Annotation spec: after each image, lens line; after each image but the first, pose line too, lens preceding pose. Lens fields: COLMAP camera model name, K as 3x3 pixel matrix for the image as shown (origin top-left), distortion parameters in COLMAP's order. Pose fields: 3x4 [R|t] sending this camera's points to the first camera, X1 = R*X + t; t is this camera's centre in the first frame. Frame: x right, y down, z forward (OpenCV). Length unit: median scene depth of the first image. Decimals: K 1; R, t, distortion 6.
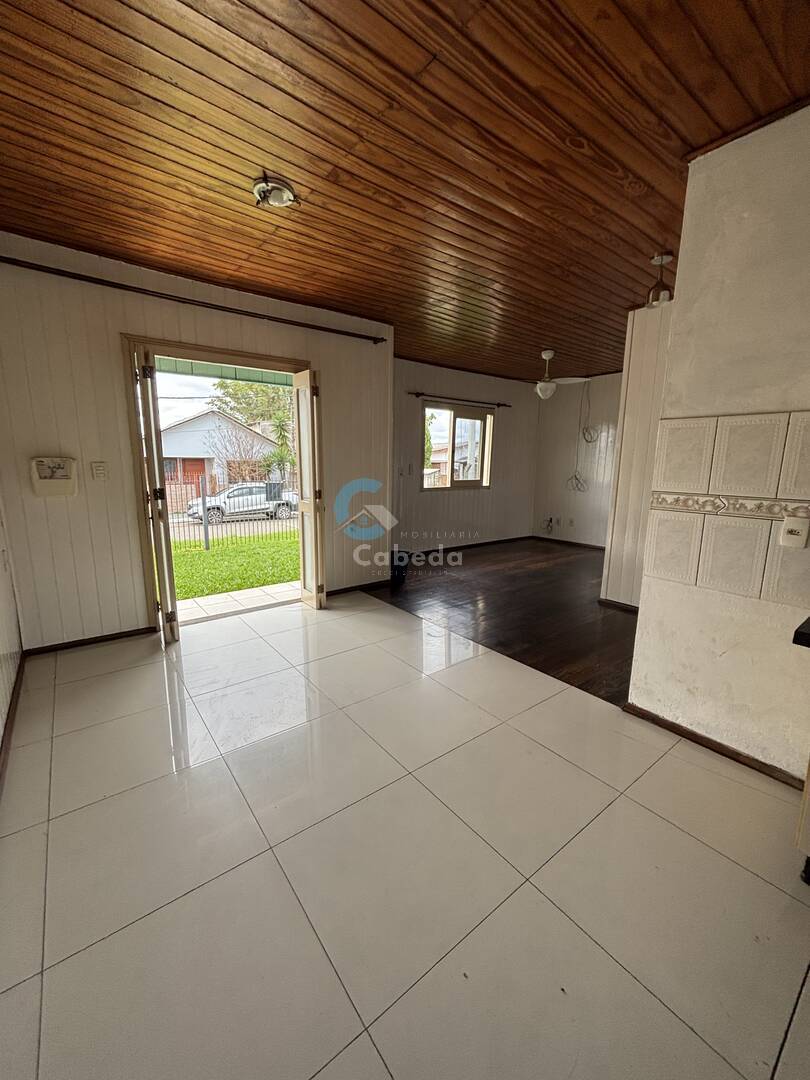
lens RADIAL K [[436.3, 0, 407.4], [0, 436.3, 542.1], [0, 0, 1]] dist [-0.001587, -0.000067]
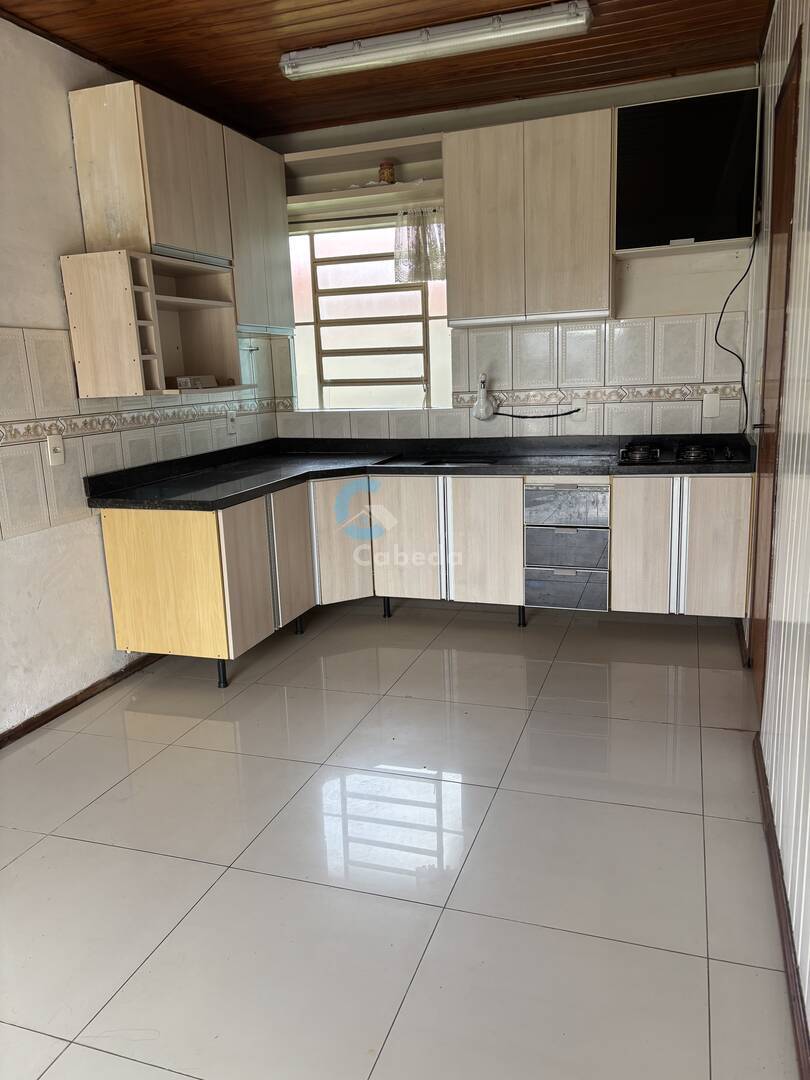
lens RADIAL K [[817.6, 0, 407.0], [0, 817.6, 540.8], [0, 0, 1]] dist [0.001959, 0.000010]
pose [[-0.543561, -0.168203, 0.822343, -1.056954], [0.181098, 0.933140, 0.310570, -0.249388], [-0.819600, 0.317739, -0.476757, 1.224747]]
